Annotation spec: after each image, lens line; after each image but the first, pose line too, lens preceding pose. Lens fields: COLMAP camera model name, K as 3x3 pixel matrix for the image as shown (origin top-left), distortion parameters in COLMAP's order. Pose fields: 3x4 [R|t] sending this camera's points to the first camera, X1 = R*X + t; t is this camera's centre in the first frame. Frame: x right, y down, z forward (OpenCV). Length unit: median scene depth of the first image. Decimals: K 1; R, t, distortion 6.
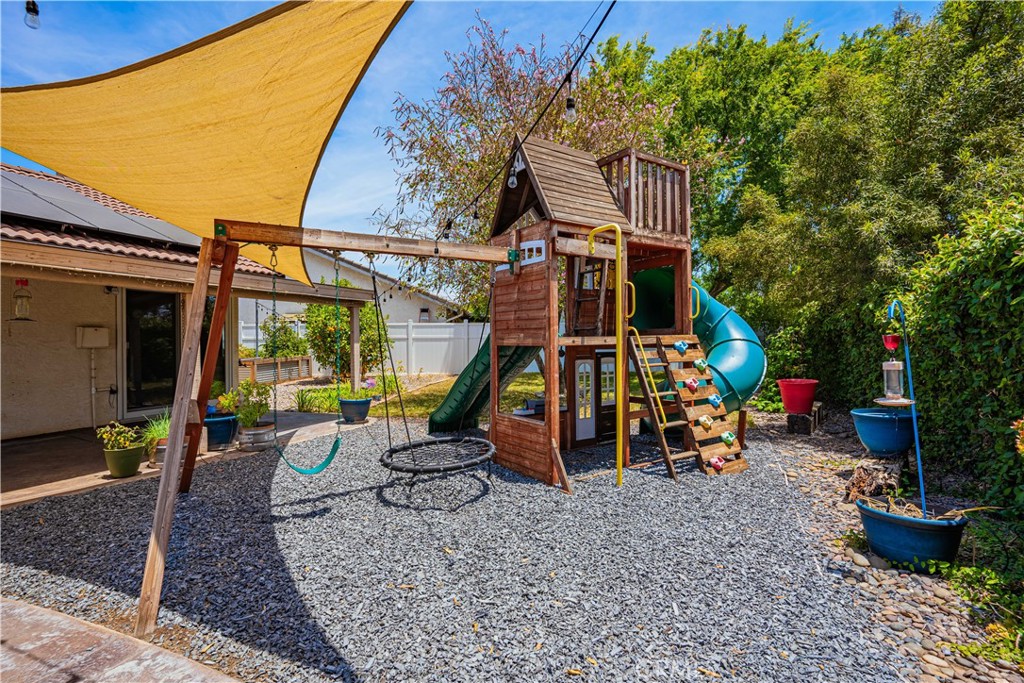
lens RADIAL K [[491.2, 0, 513.5], [0, 491.2, 338.4], [0, 0, 1]] dist [0.001385, 0.000795]
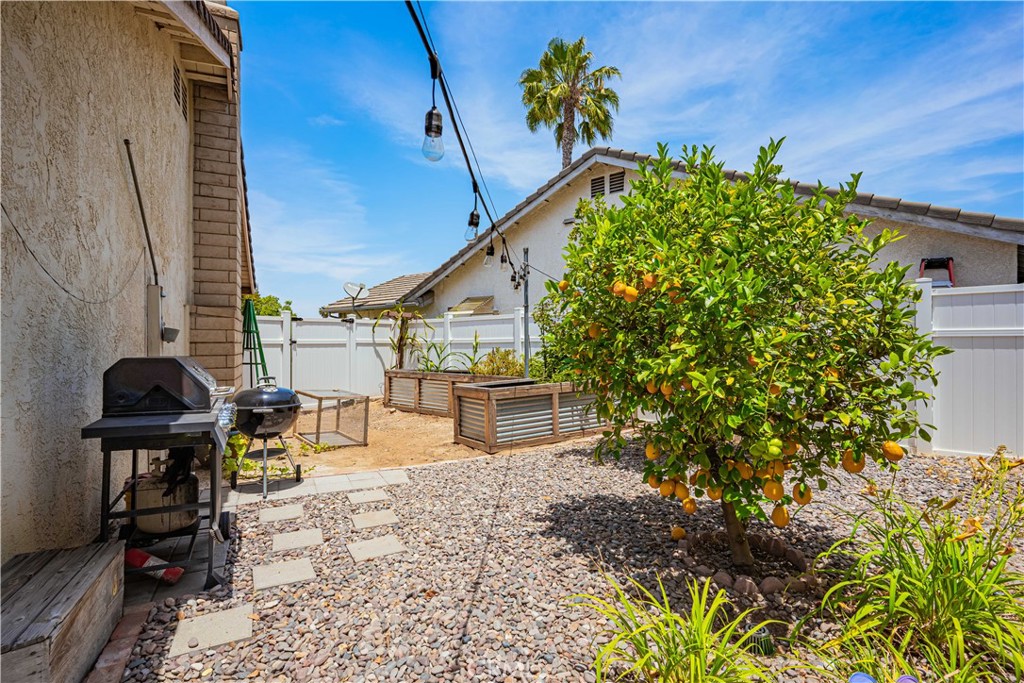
lens RADIAL K [[491.2, 0, 513.9], [0, 491.2, 340.6], [0, 0, 1]] dist [0.001385, 0.000795]
pose [[0.741537, -0.000809, -0.670912, -0.204796], [-0.005343, 0.999960, -0.007111, 0.004922], [0.670891, 0.008858, 0.741503, 0.630076]]
